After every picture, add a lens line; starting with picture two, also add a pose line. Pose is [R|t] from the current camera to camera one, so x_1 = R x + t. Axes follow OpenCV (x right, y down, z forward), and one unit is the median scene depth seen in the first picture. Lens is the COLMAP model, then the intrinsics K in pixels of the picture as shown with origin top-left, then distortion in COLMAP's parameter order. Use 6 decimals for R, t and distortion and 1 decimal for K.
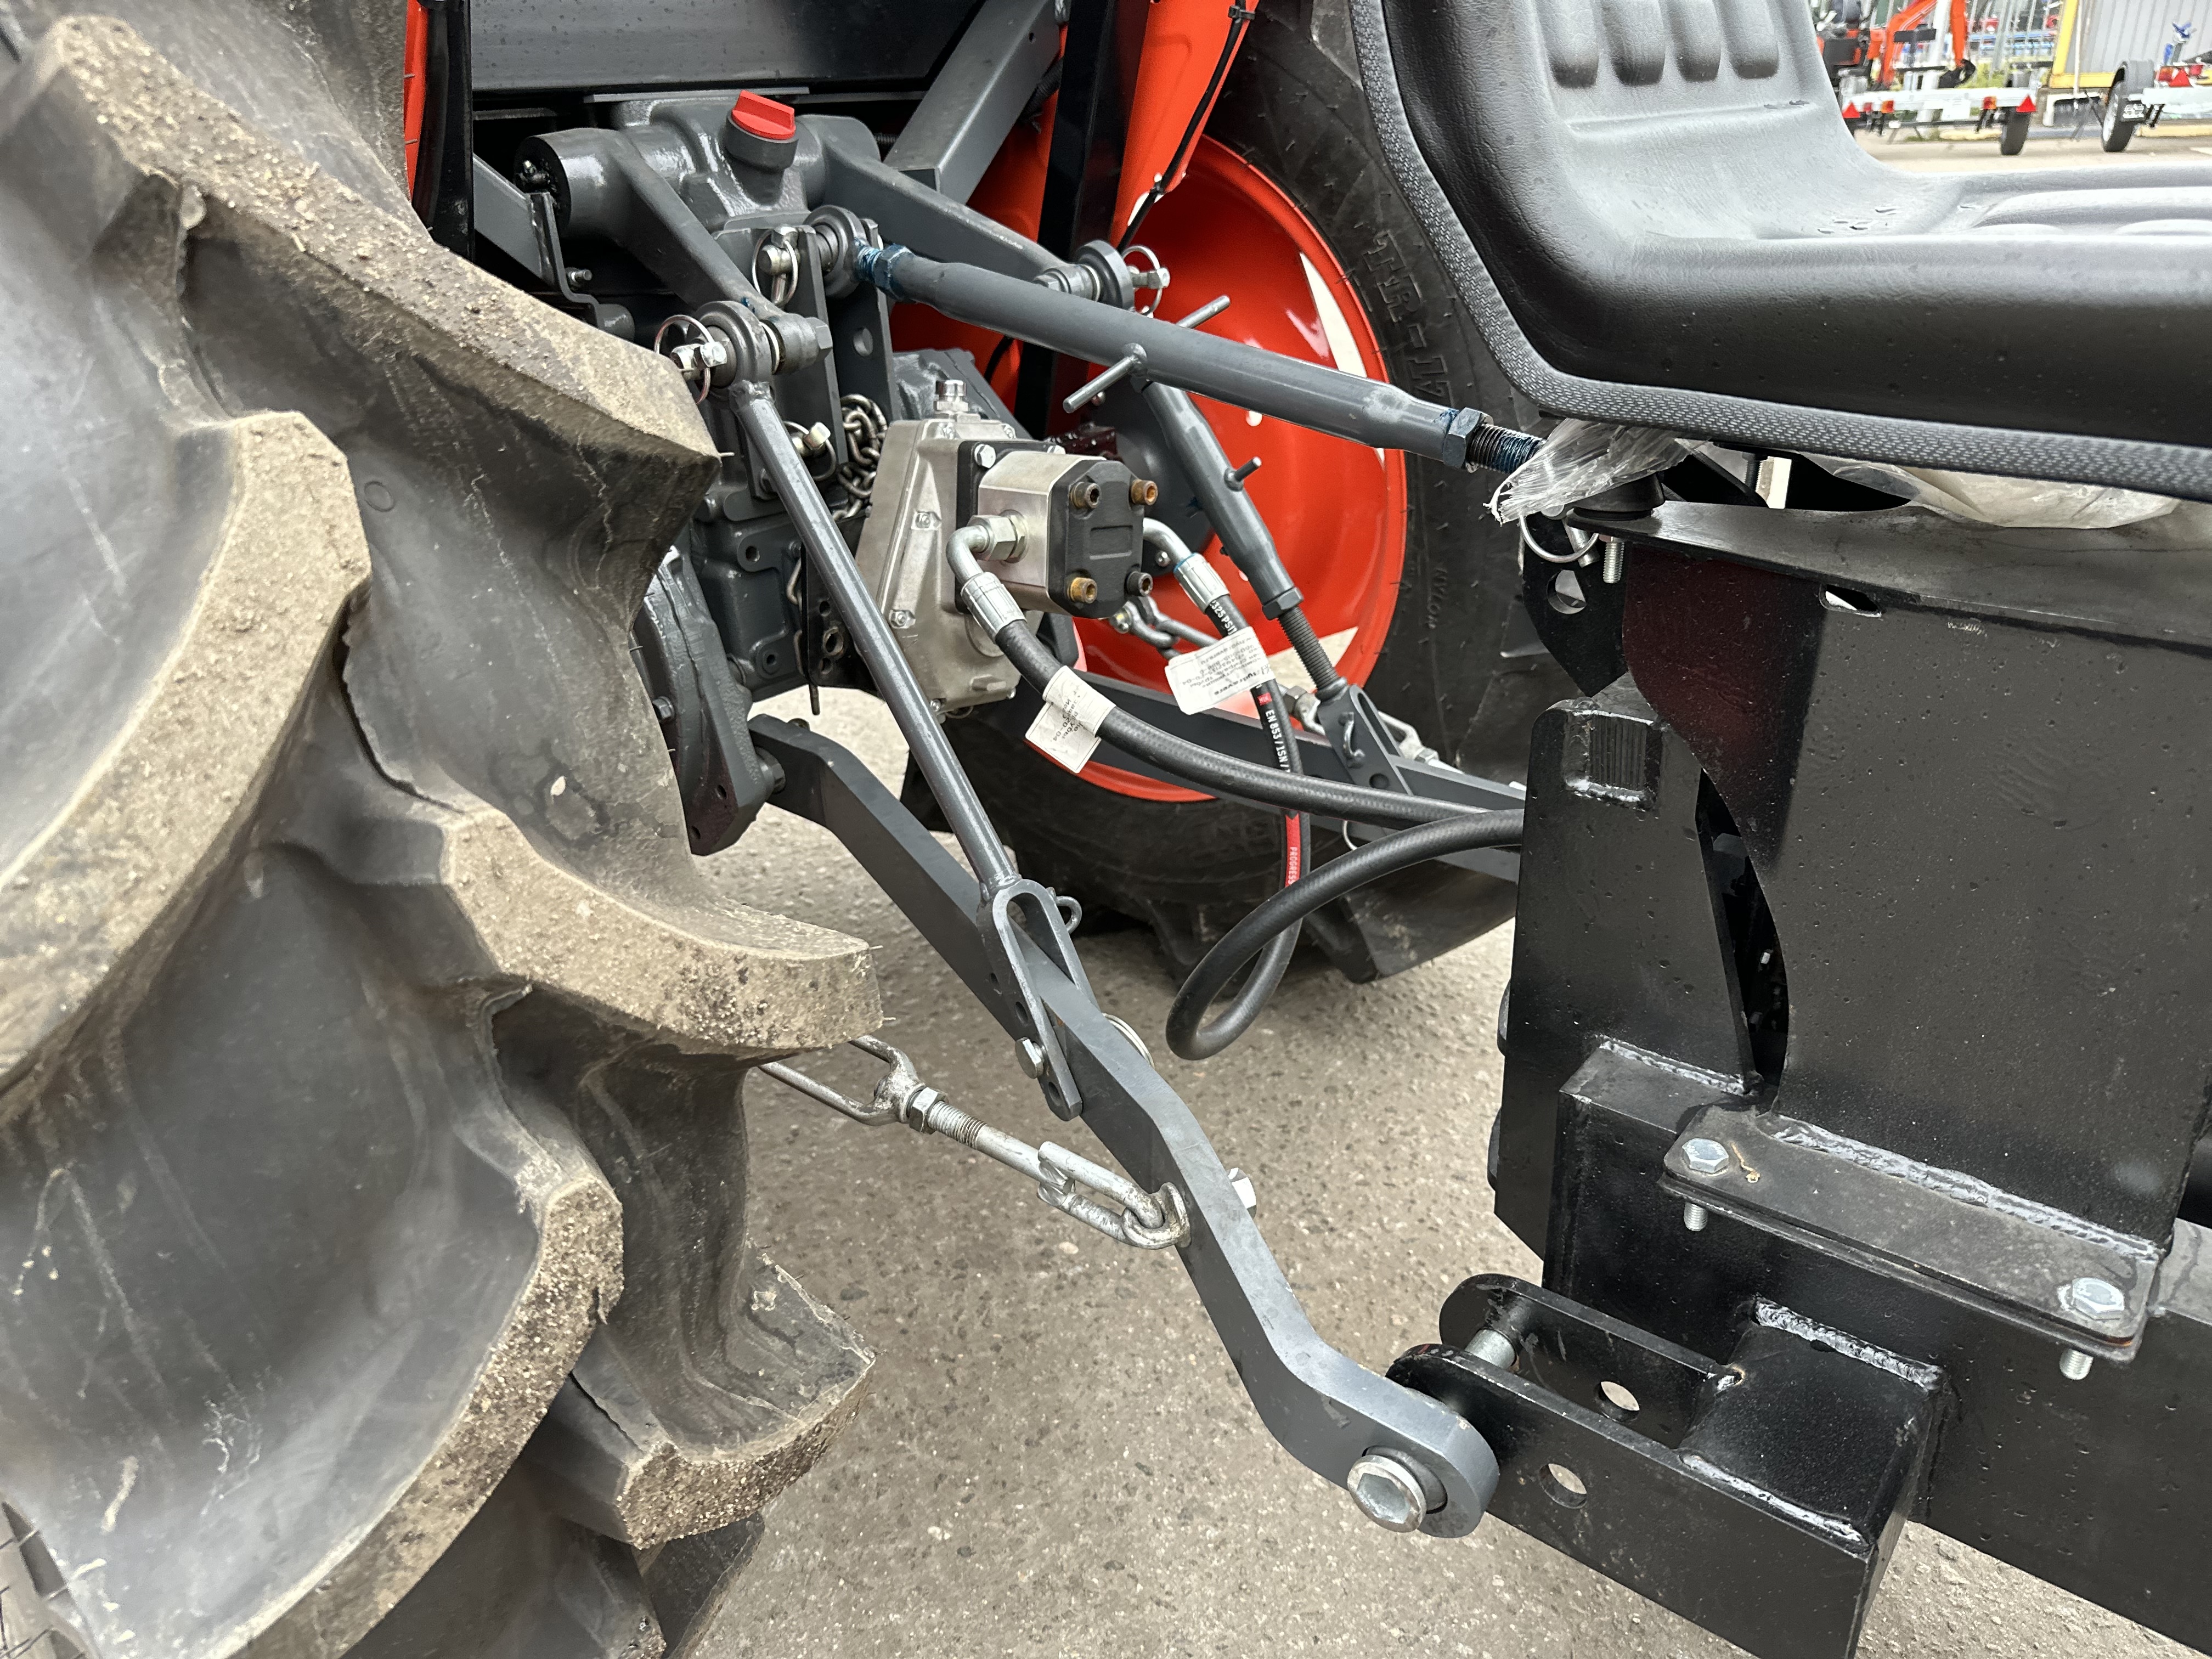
lens RADIAL K [[1545.3, 0, 1075.1], [0, 1545.3, 838.2], [0, 0, 1]] dist [0.047989, -0.053835]
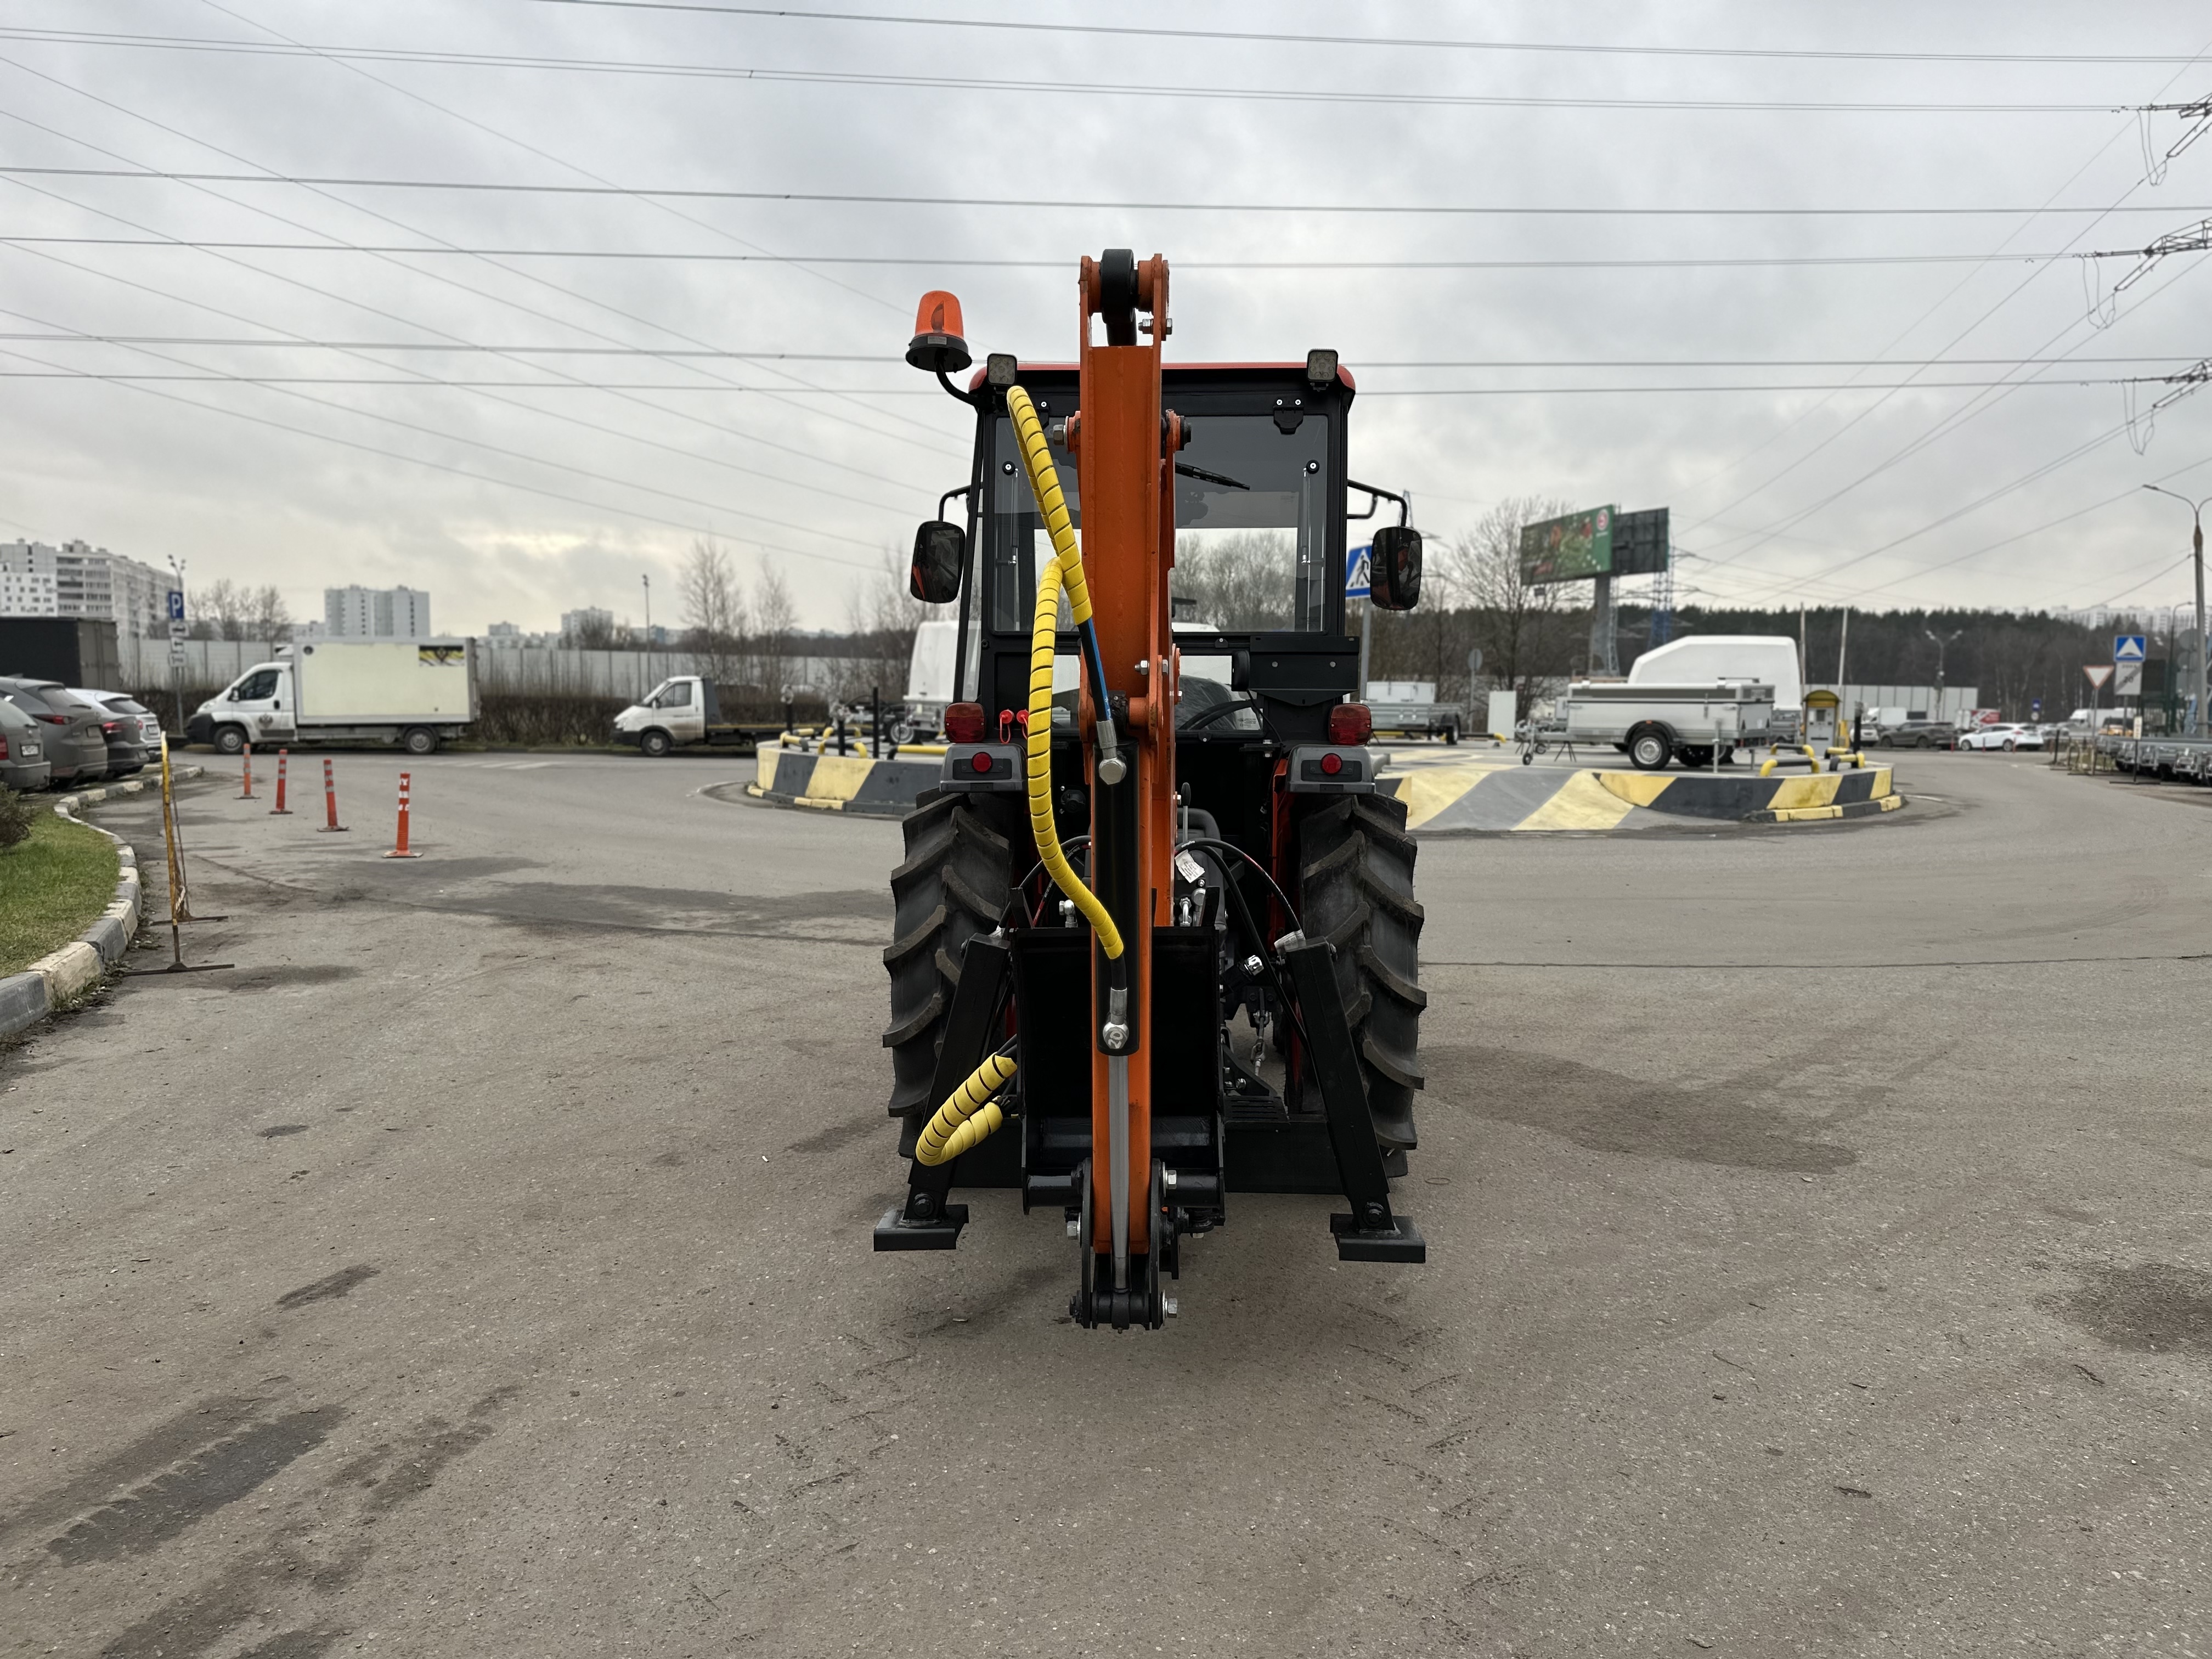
lens RADIAL K [[1545.3, 0, 1110.3], [0, 1545.3, 844.1], [0, 0, 1]] dist [0.047989, -0.053835]
pose [[0.584777, 0.119144, -0.802397, 4.164074], [-0.379265, 0.914542, -0.140609, 0.172268], [0.717073, 0.386546, 0.579990, -2.131871]]
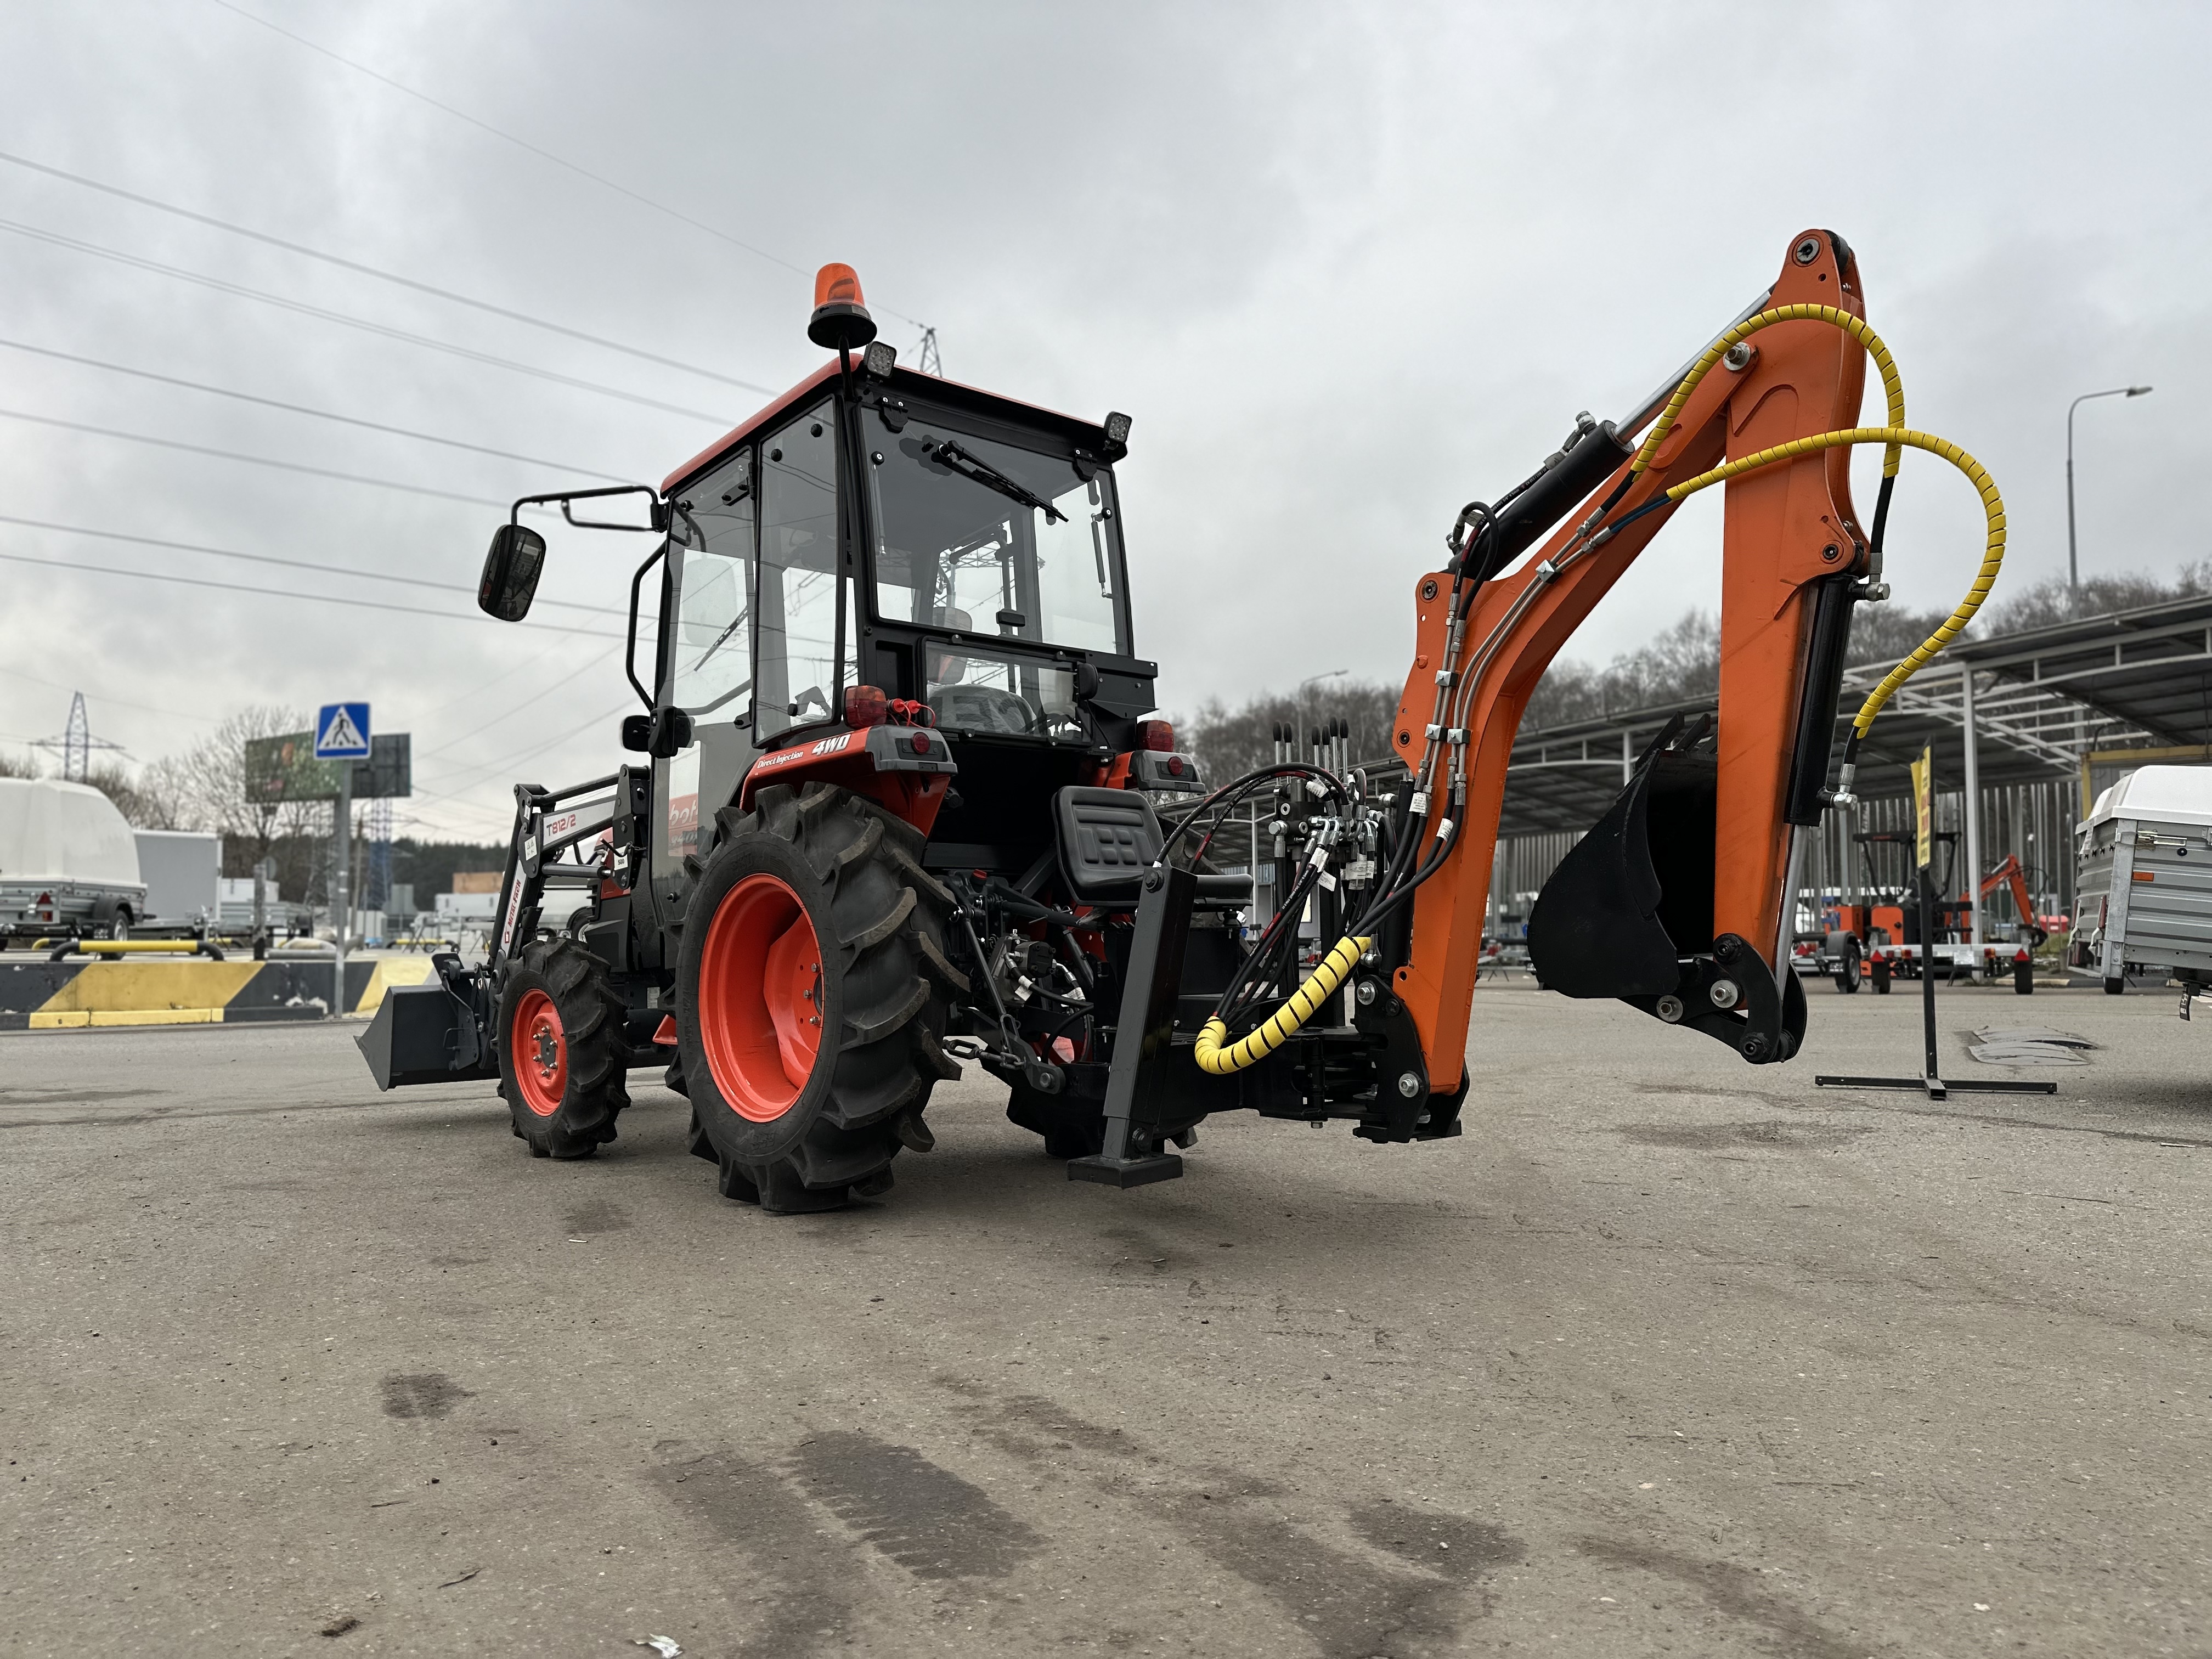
lens RADIAL K [[1545.3, 0, 1093.9], [0, 1545.3, 846.6], [0, 0, 1]] dist [0.047989, -0.053835]
pose [[0.987476, 0.024251, -0.155893, 1.041587], [-0.096626, 0.874073, -0.476088, 1.982743], [0.124716, 0.485189, 0.865469, -3.625766]]
